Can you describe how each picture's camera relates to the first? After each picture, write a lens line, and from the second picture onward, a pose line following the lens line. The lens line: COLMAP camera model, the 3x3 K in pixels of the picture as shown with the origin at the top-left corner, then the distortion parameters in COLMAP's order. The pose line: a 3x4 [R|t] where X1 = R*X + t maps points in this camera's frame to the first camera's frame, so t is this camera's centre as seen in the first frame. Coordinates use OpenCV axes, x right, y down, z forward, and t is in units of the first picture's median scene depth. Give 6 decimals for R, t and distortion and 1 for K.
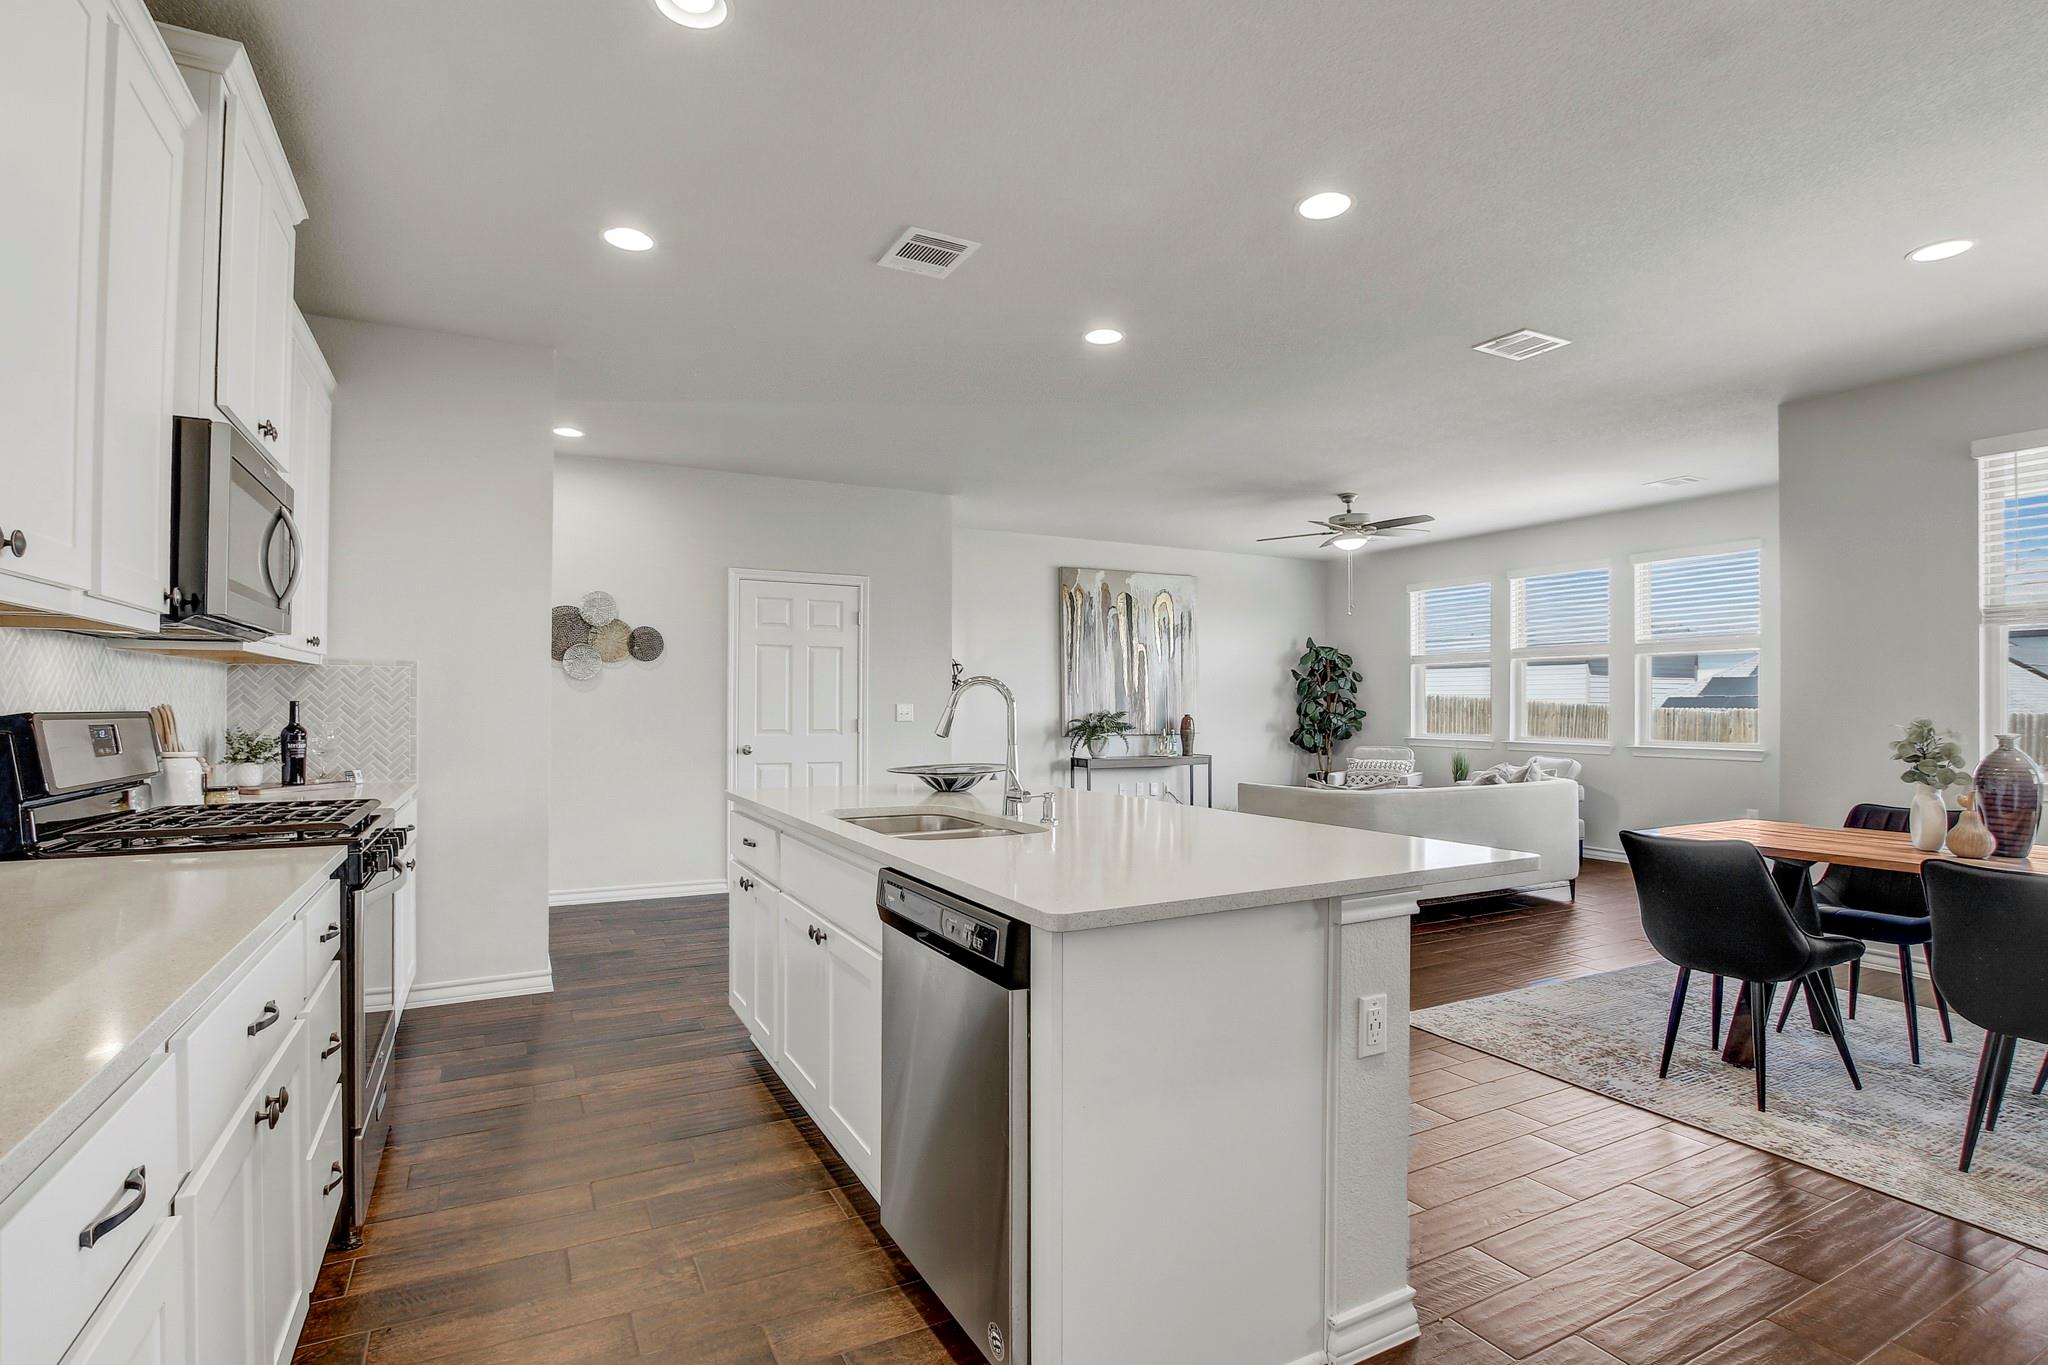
lens RADIAL K [[988.3, 0, 1023.9], [0, 988.3, 699.4], [0, 0, 1]] dist [-0.016314, -0.000241]
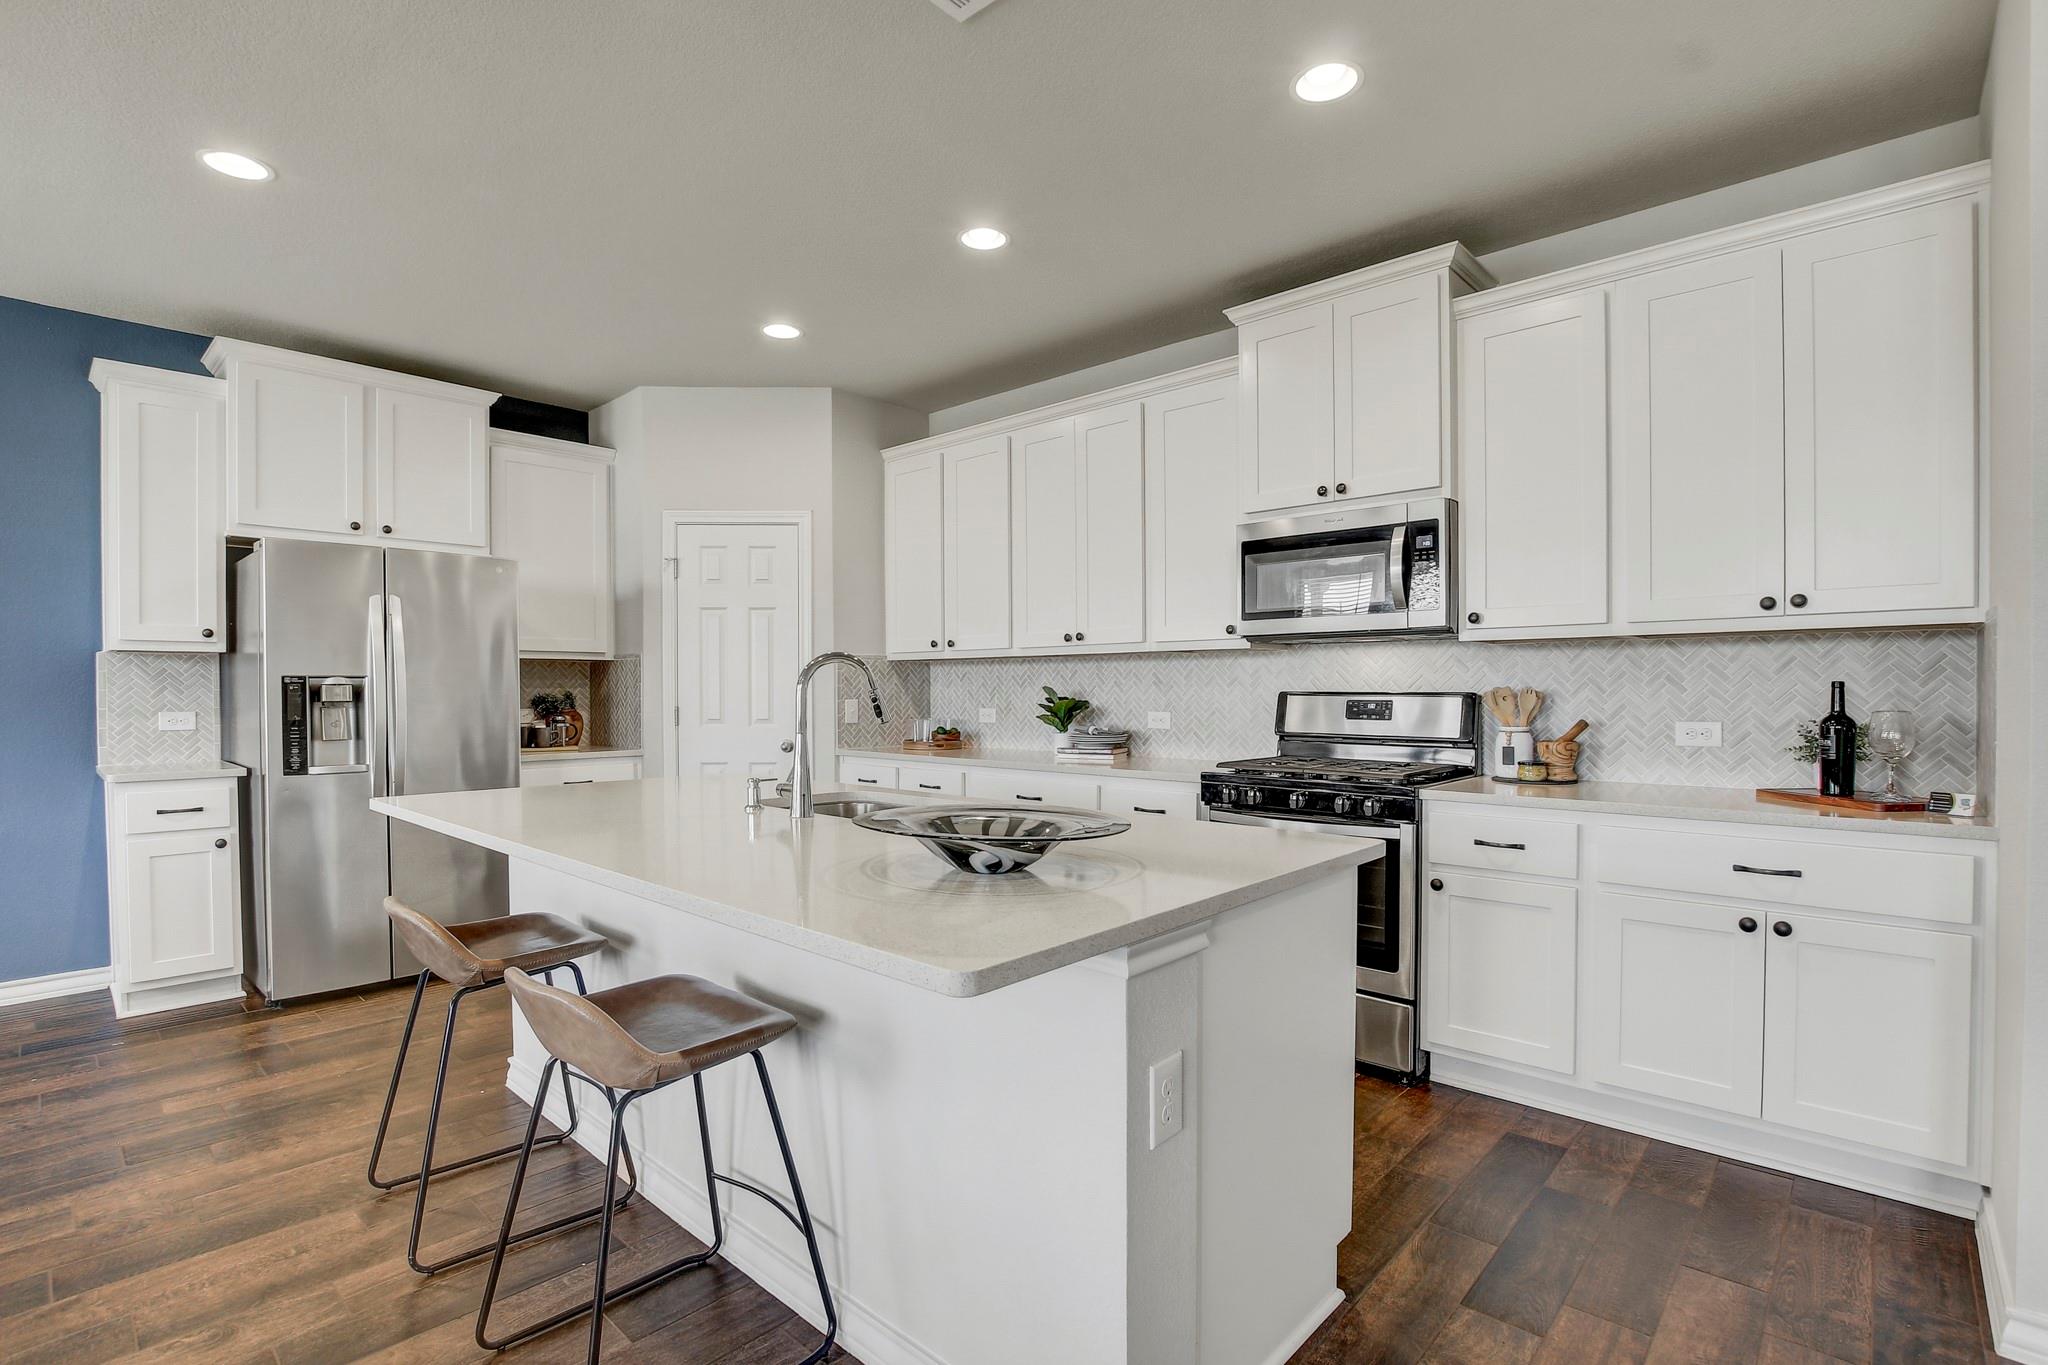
lens RADIAL K [[952.7, 0, 1032.7], [0, 952.7, 695.0], [0, 0, 1]] dist [-0.032009, 0.003359]
pose [[-0.942081, 0.002424, -0.335376, 0.023063], [0.002979, 0.999995, -0.001141, 0.004047], [0.335372, -0.002074, -0.942084, 0.563652]]
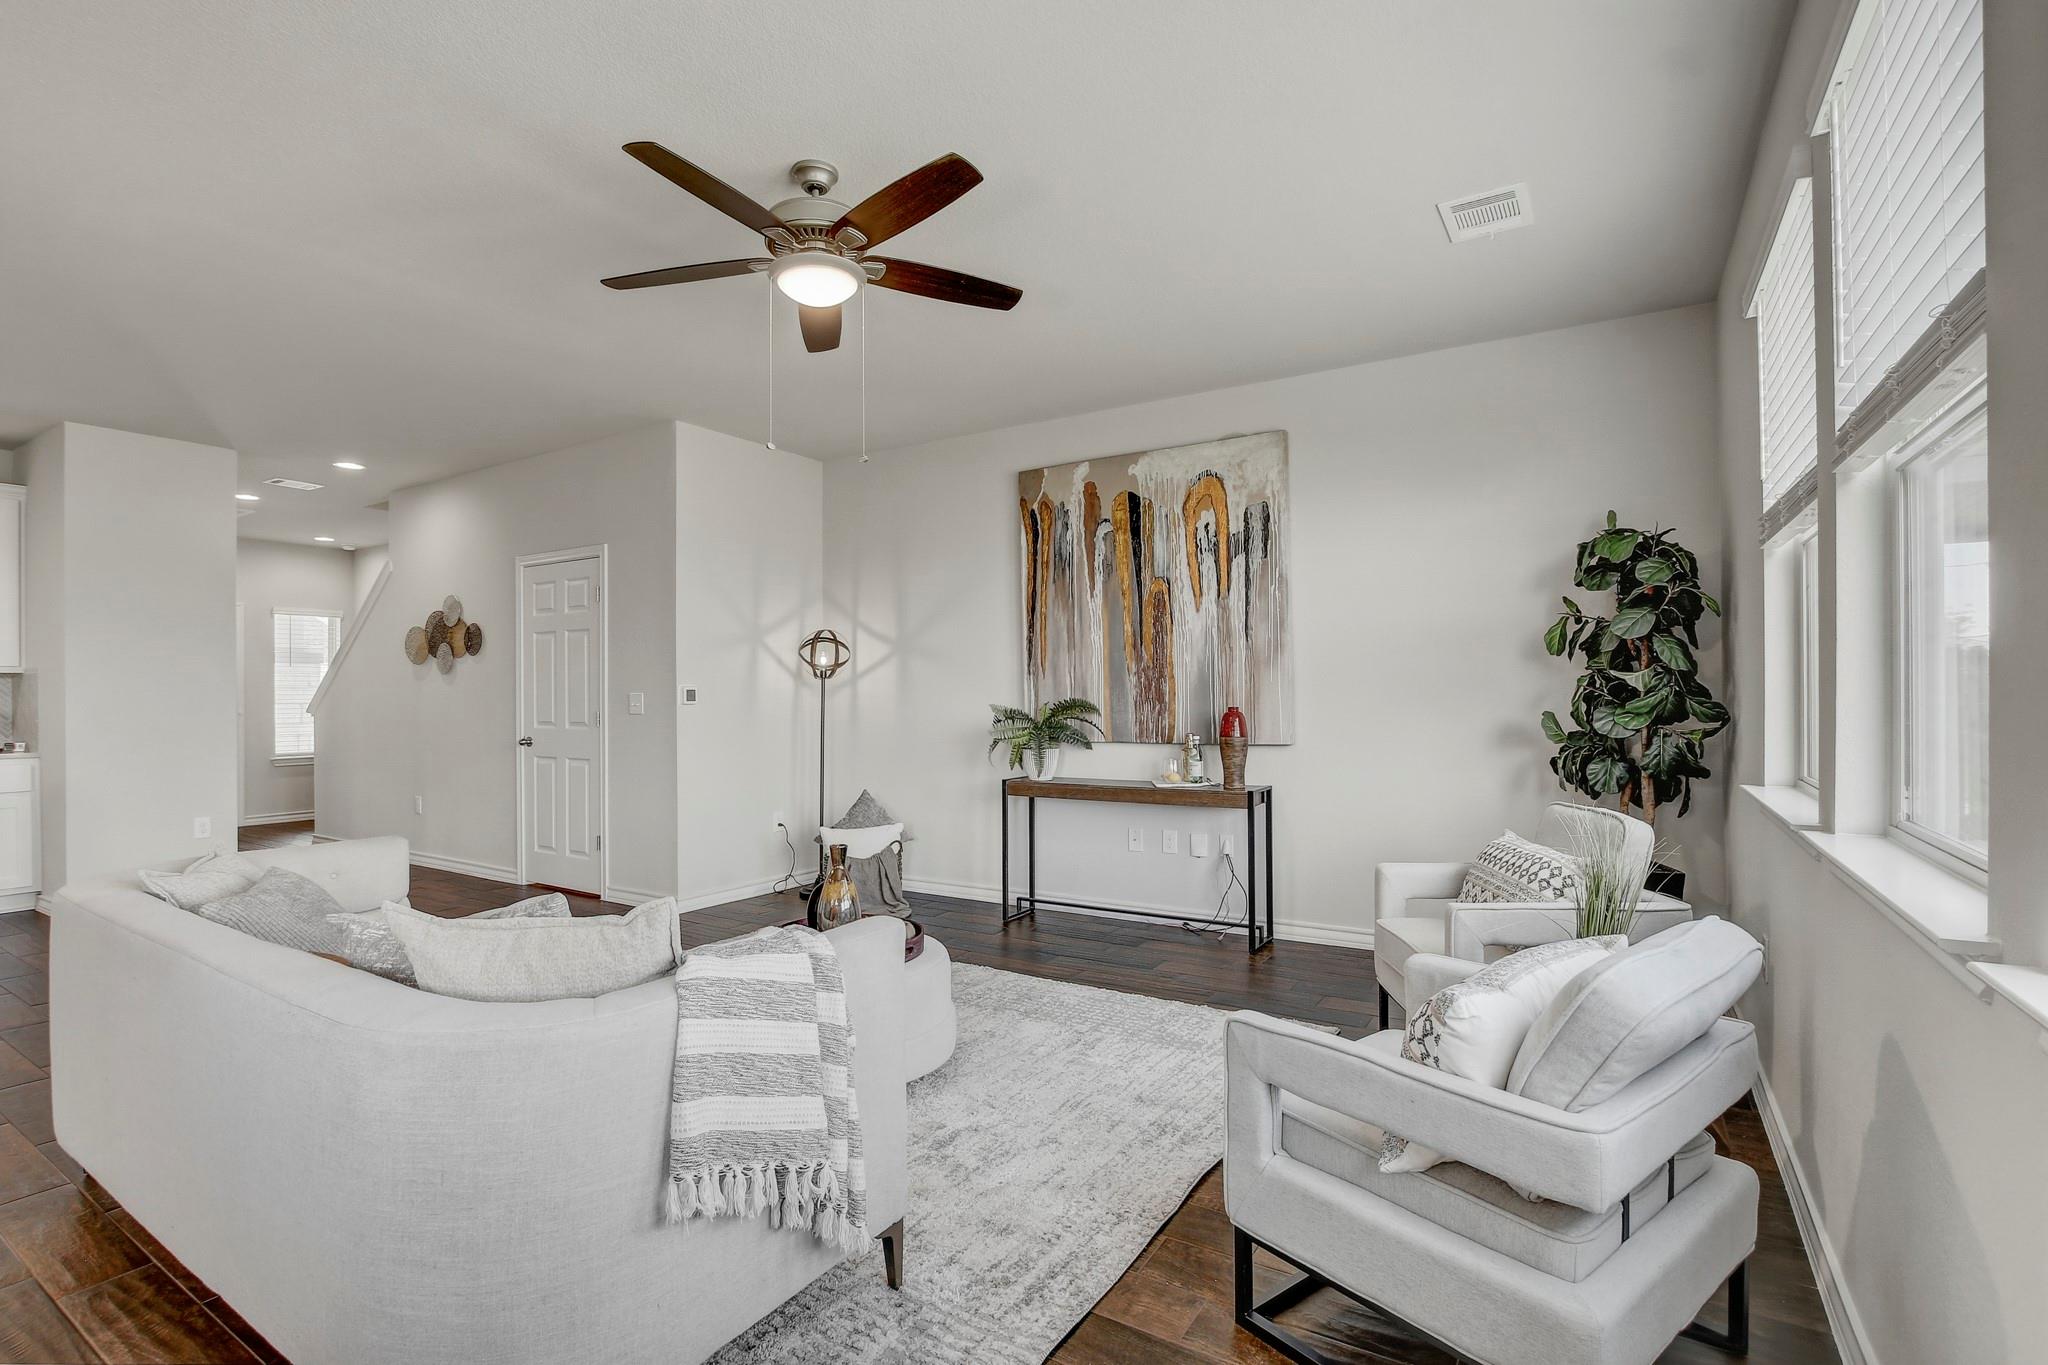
lens RADIAL K [[952.7, 0, 1011.3], [0, 952.7, 692.1], [0, 0, 1]] dist [-0.032009, 0.003359]
pose [[0.500043, -0.008164, -0.865962, 0.547519], [0.013097, 0.999912, -0.001863, 0.007259], [0.865902, -0.010410, 0.500106, 0.675112]]
